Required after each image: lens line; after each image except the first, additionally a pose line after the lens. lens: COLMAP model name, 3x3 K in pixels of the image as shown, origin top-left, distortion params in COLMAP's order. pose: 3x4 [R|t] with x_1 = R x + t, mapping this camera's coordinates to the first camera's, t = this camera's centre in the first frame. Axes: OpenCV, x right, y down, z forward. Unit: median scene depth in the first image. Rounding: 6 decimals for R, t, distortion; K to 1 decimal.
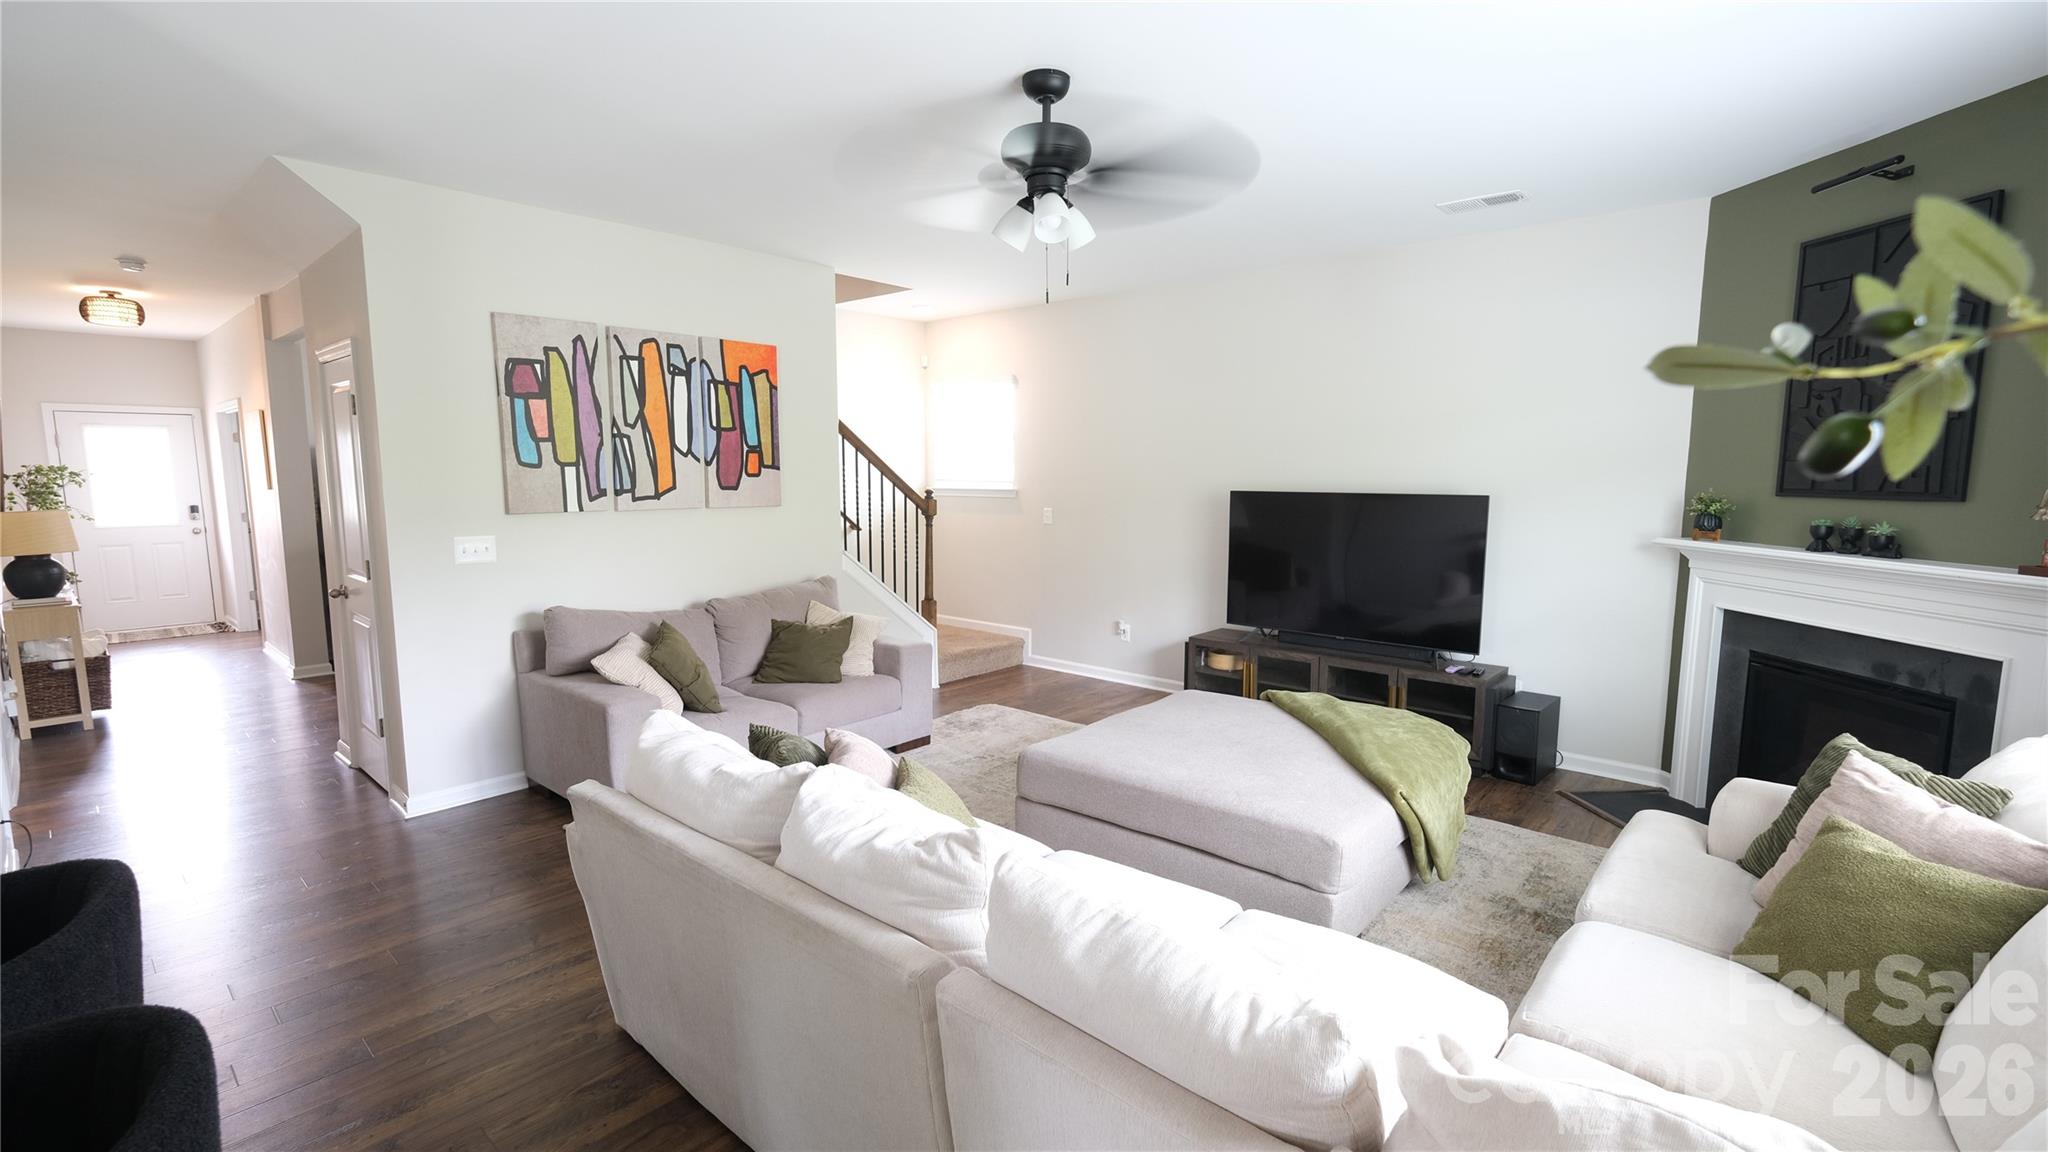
lens RADIAL K [[894.4, 0, 1024.0], [0, 894.4, 576.0], [0, 0, 1]] dist [-0.002157, 0.000046]
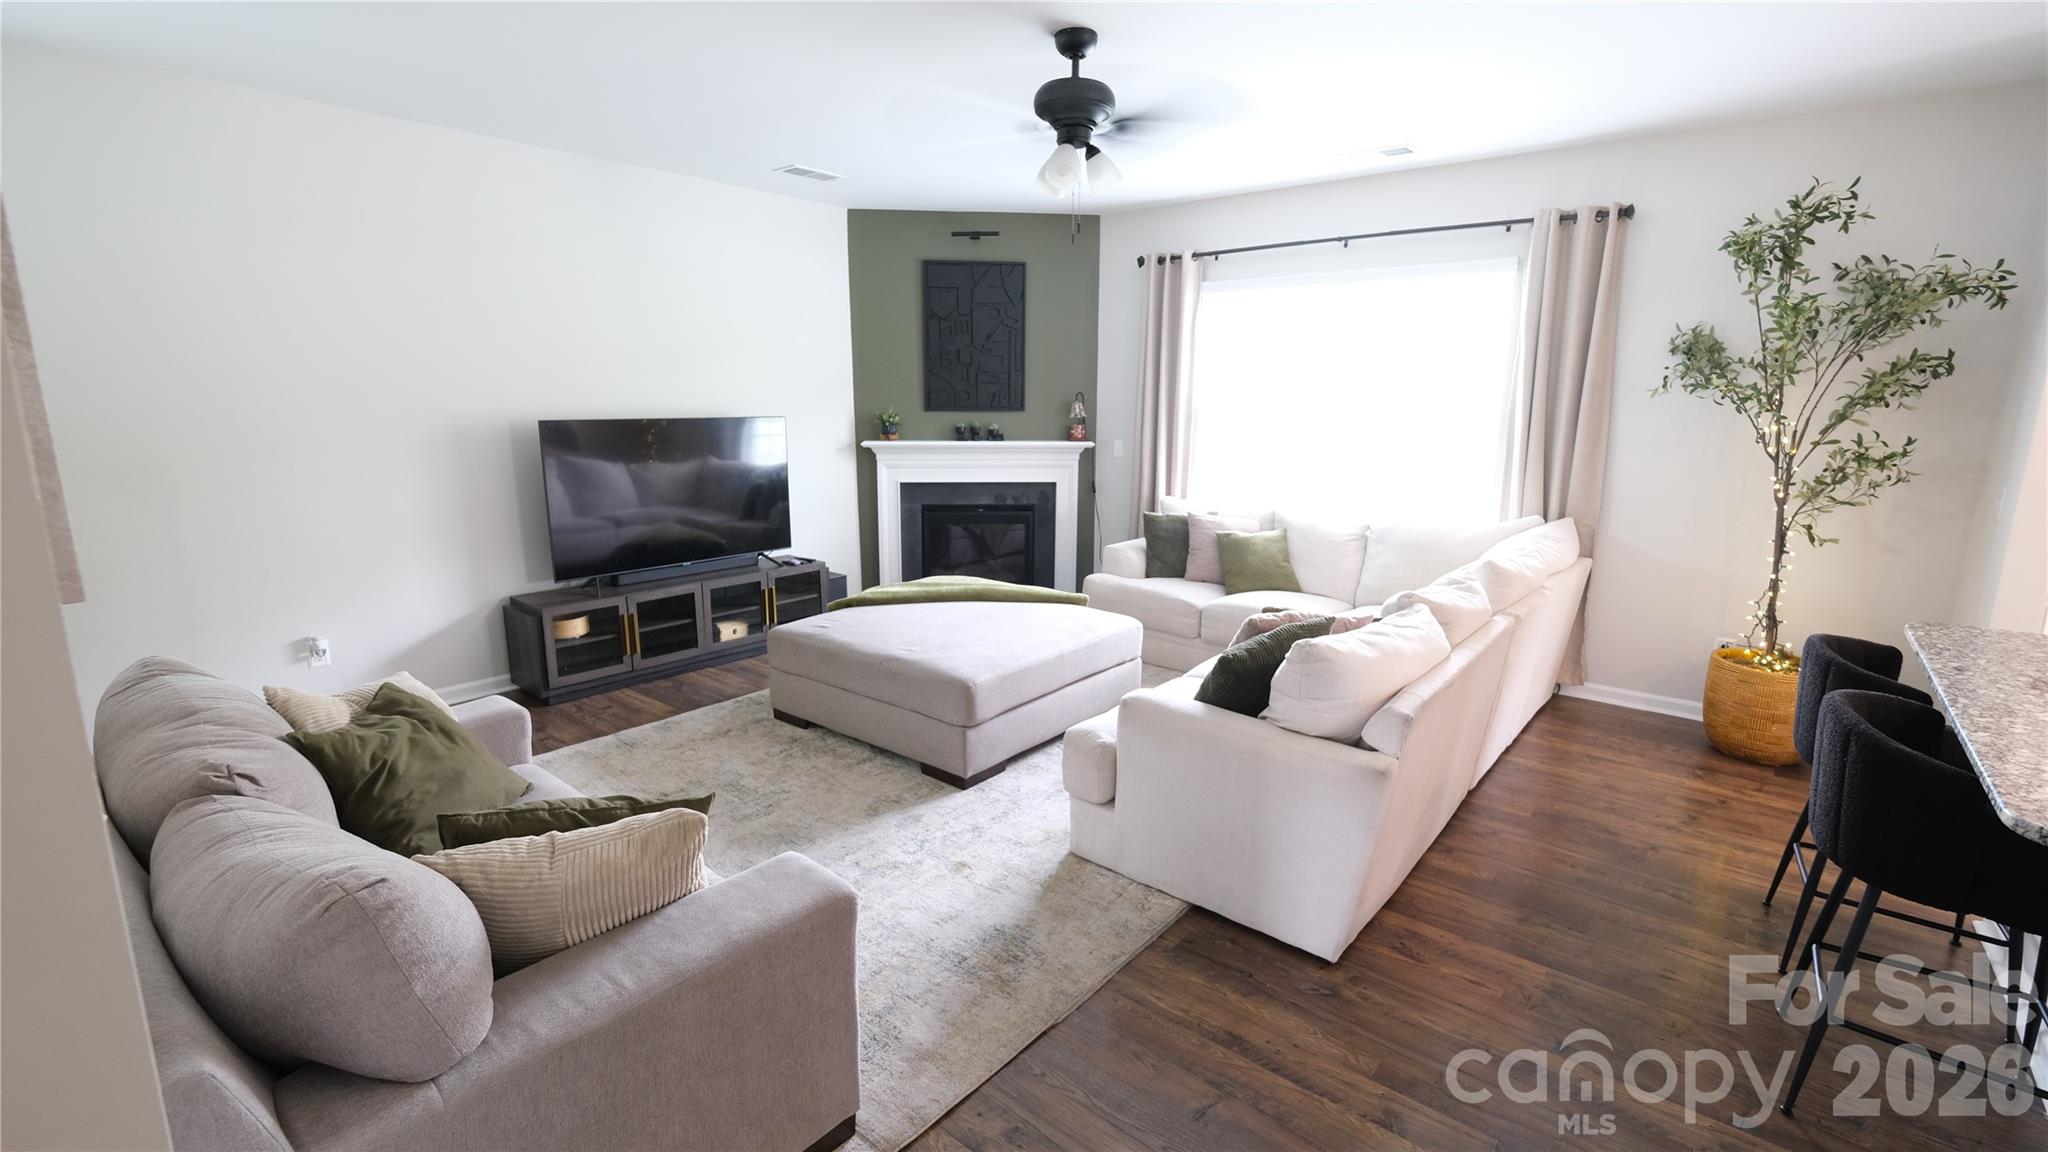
lens RADIAL K [[894.4, 0, 1024.0], [0, 894.4, 576.0], [0, 0, 1]] dist [-0.002157, 0.000046]
pose [[-0.045193, -0.197426, 0.979275, -0.884249], [0.110991, 0.973216, 0.201327, -0.104746], [-0.992793, 0.117790, -0.022070, 0.887759]]
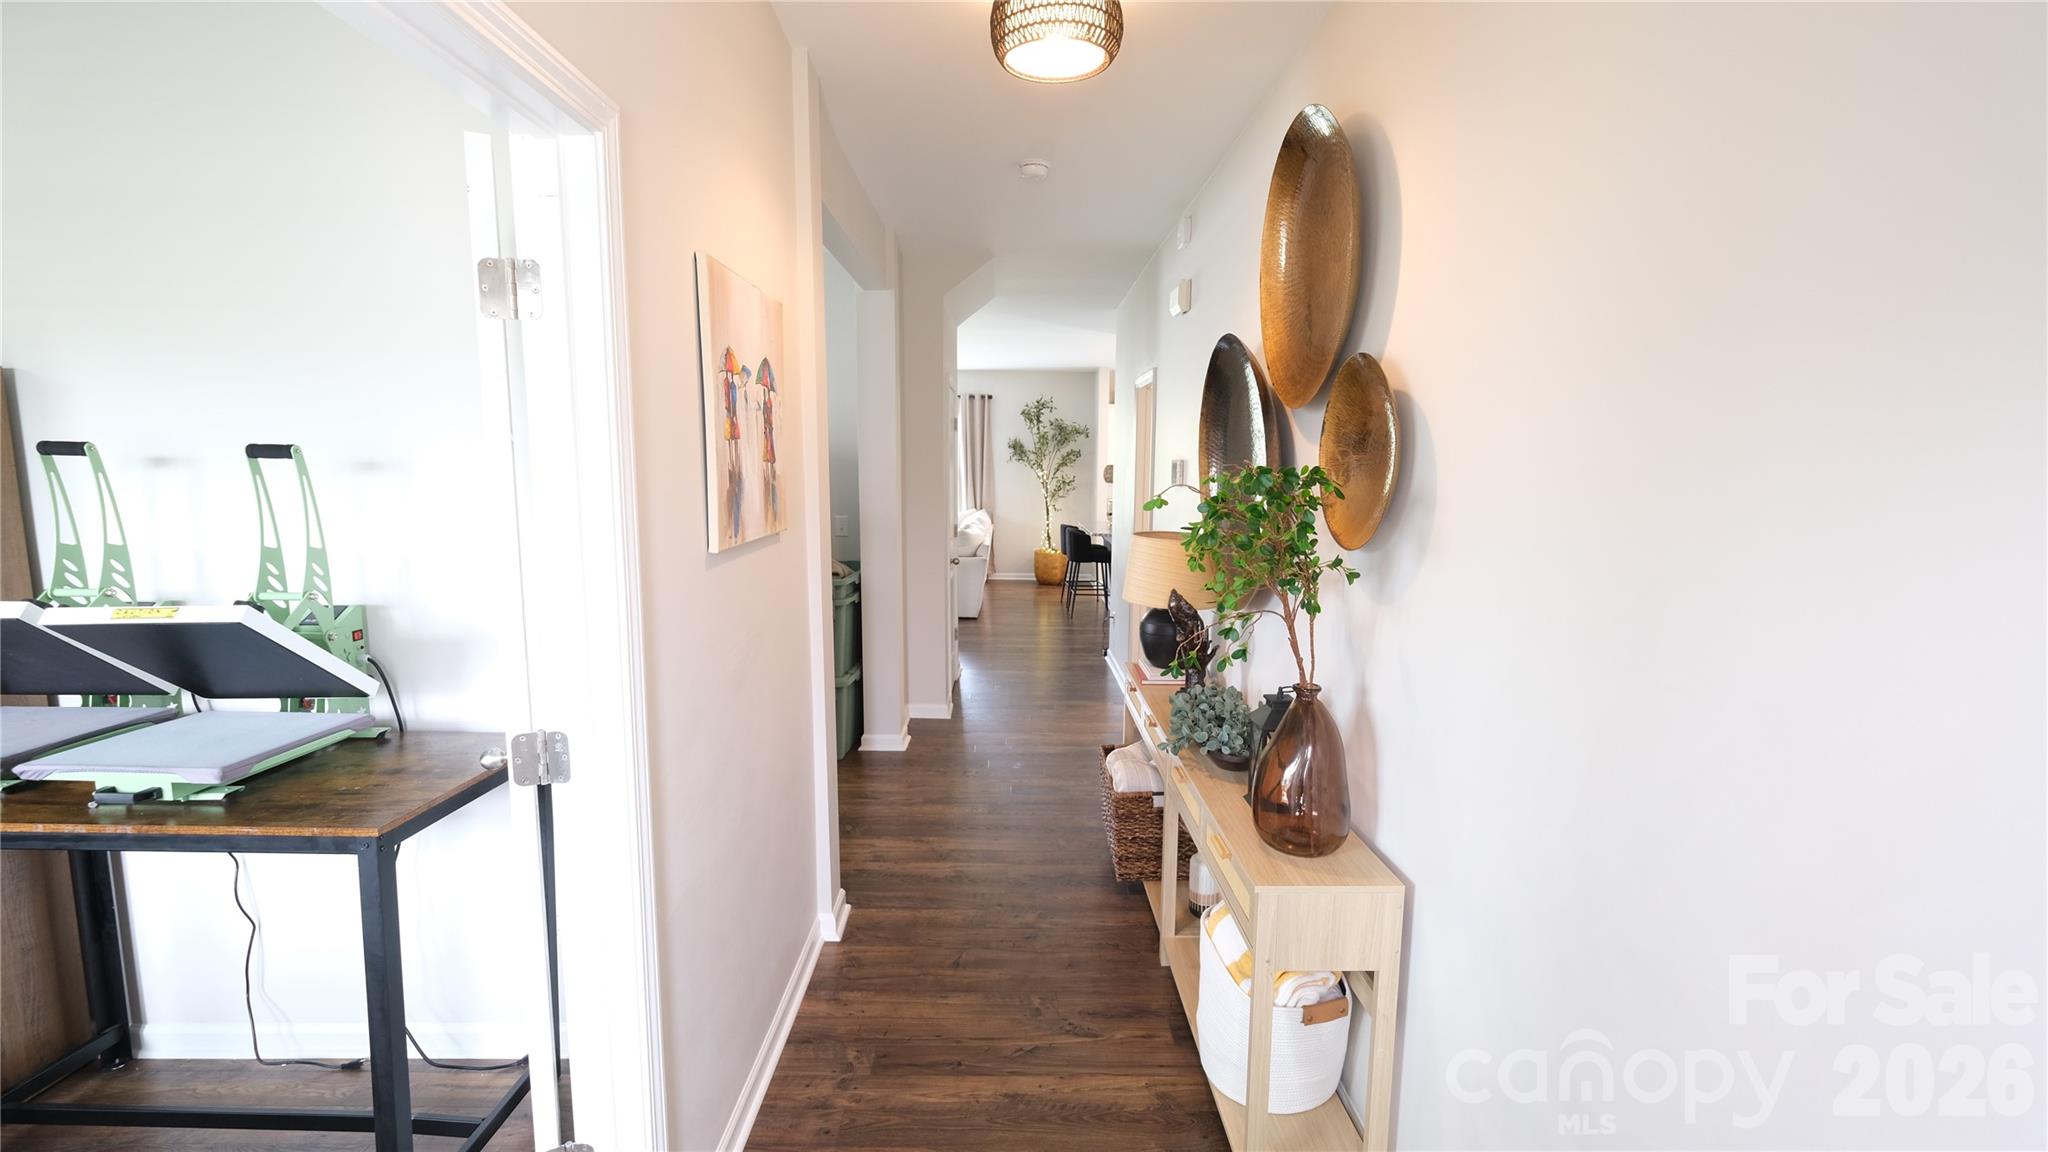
lens RADIAL K [[894.4, 0, 1024.0], [0, 894.4, 576.0], [0, 0, 1]] dist [-0.002157, 0.000046]
pose [[-0.662725, -0.118043, 0.739501, -2.180096], [0.081447, 0.970279, 0.227872, -0.334983], [-0.744421, 0.211246, -0.633413, 2.071981]]
